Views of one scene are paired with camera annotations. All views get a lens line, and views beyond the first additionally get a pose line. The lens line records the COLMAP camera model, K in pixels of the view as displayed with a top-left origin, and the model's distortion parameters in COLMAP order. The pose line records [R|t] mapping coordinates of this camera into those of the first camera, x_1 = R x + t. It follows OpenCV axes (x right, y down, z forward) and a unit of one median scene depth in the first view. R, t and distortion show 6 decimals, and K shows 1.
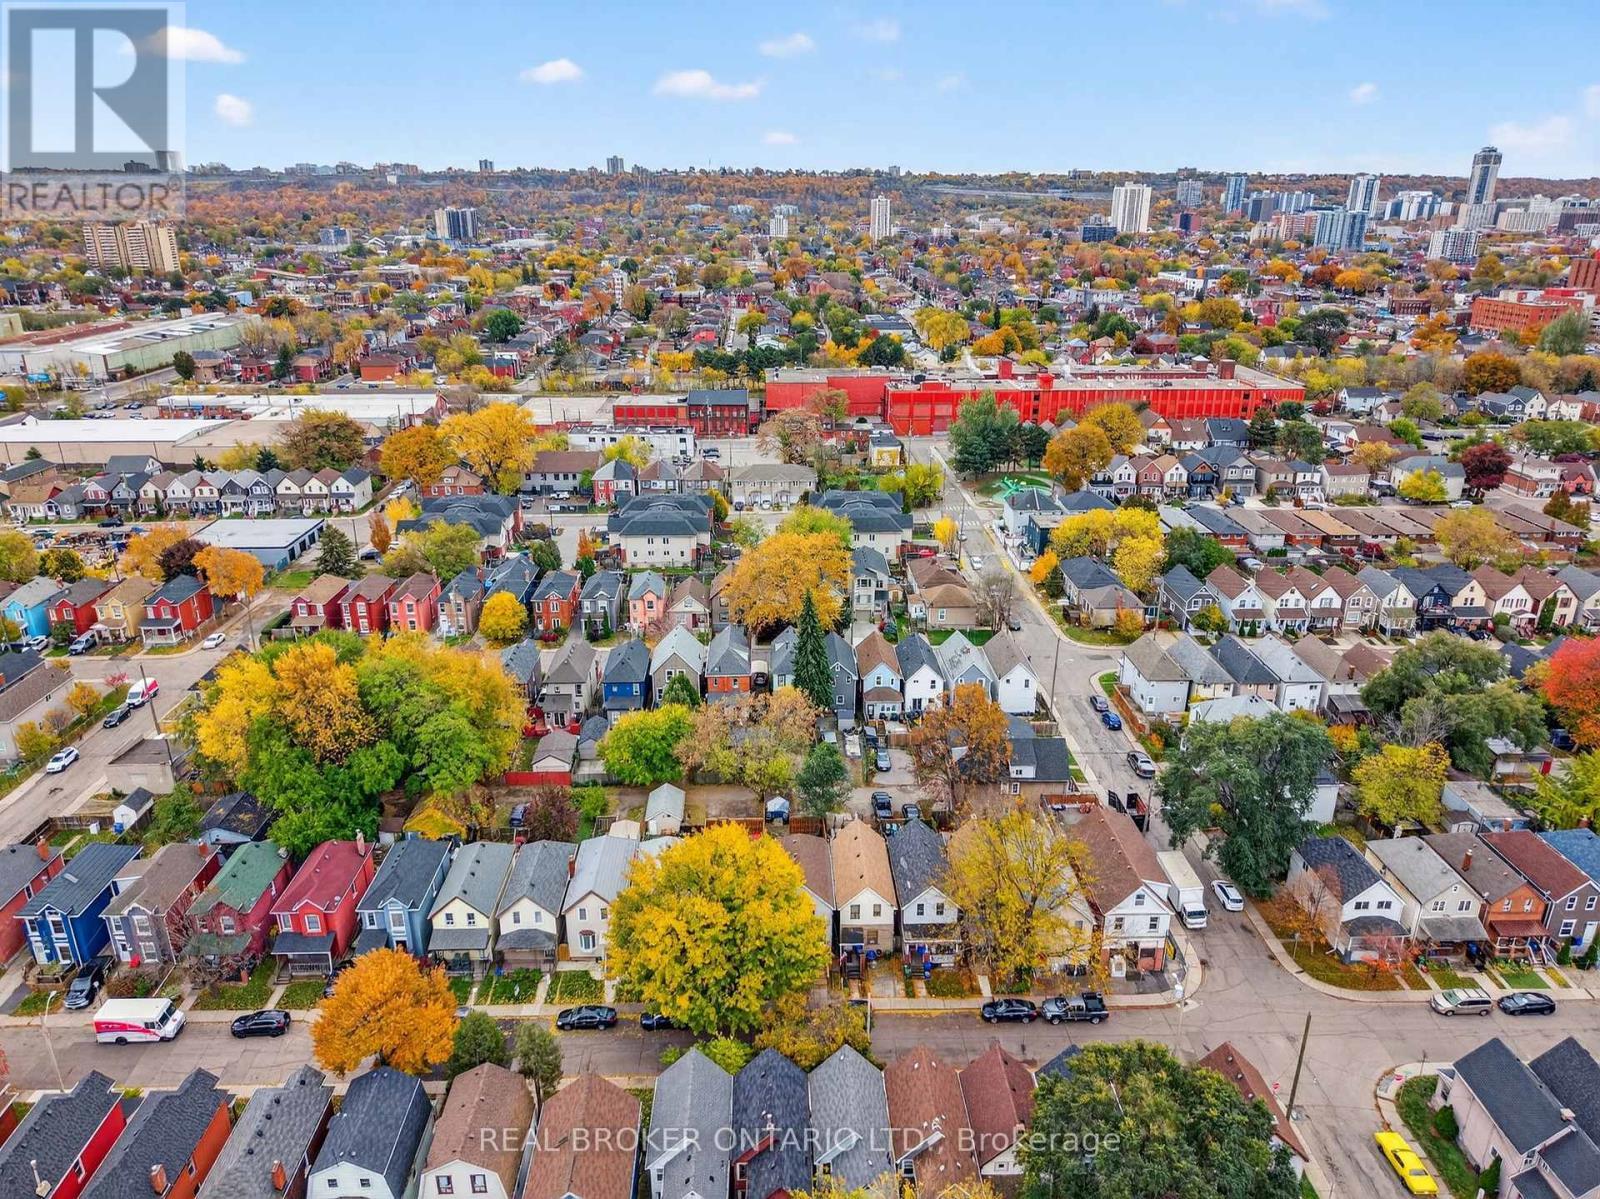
lens RADIAL K [[1034.7, 0, 801.8], [0, 1034.7, 732.7], [0, 0, 1]] dist [0.091389, -0.065324]
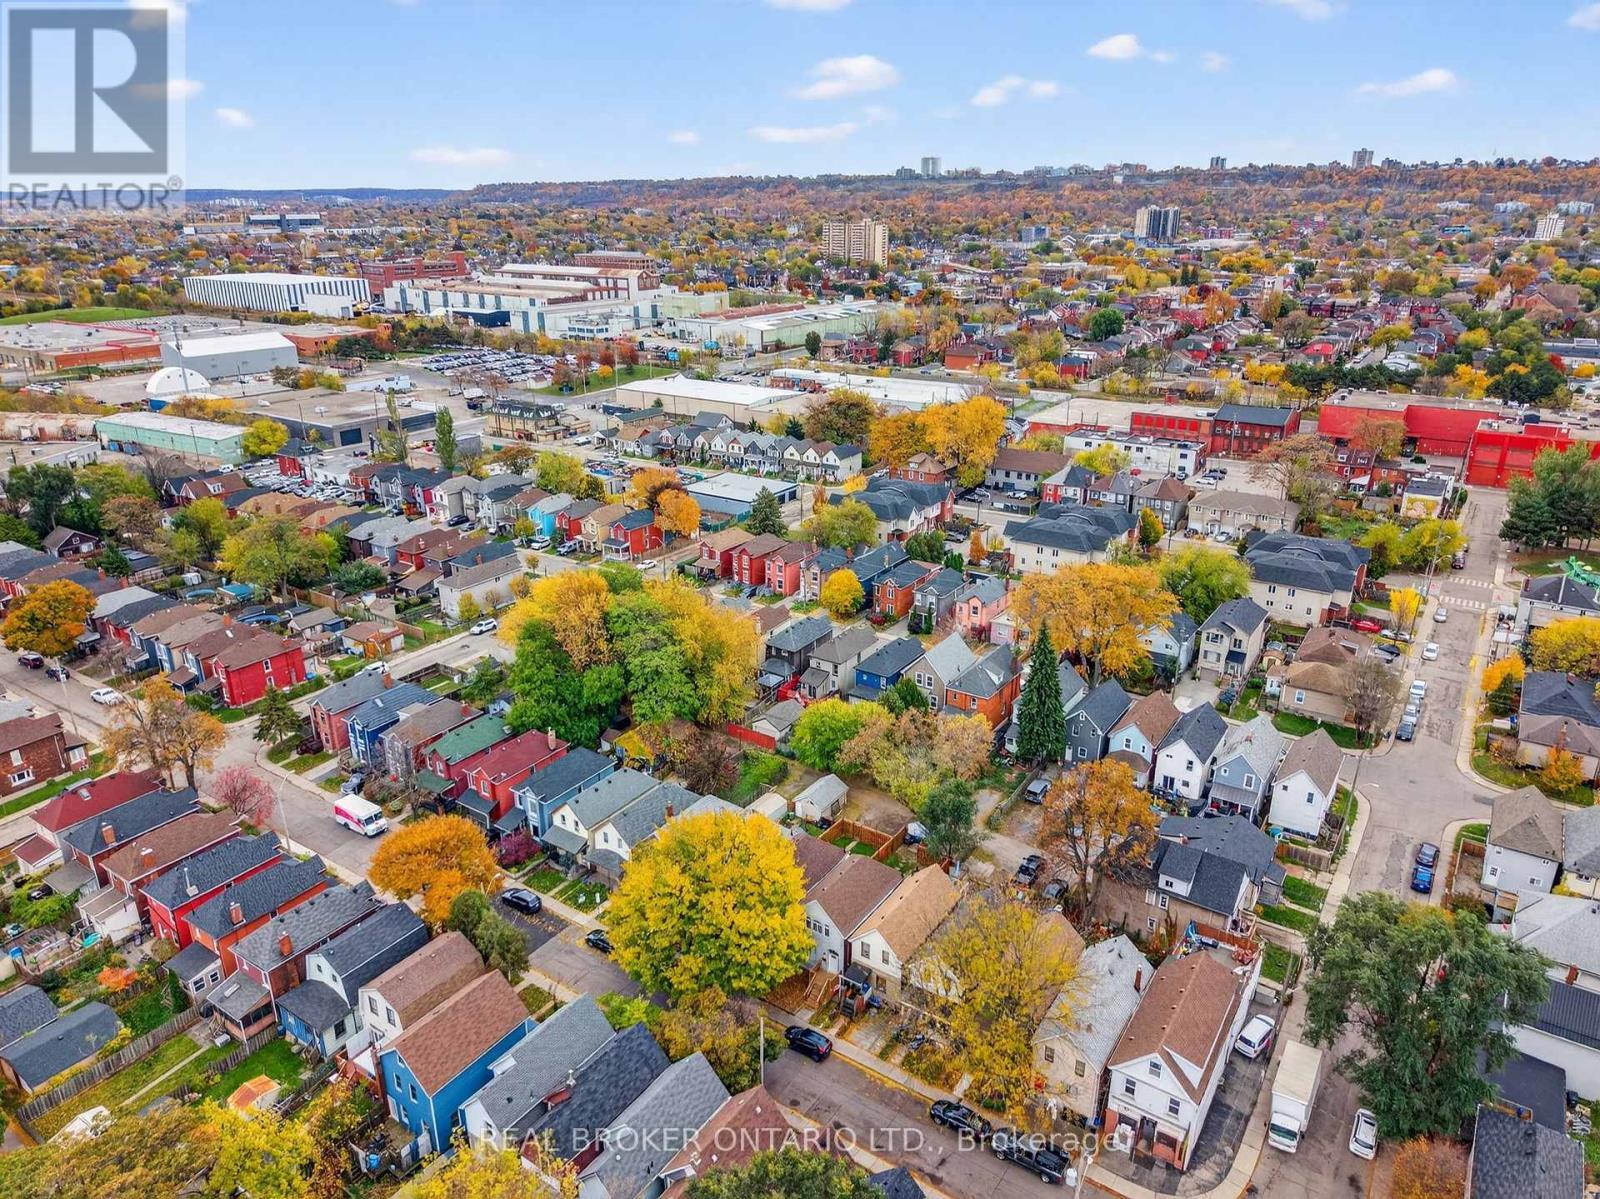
lens RADIAL K [[1034.7, 0, 801.8], [0, 1034.7, 732.7], [0, 0, 1]] dist [0.091389, -0.065324]
pose [[0.811852, 0.272699, -0.516267, 0.187835], [-0.272327, 0.959012, 0.078317, -0.032360], [0.516463, 0.077012, 0.852839, 0.063262]]
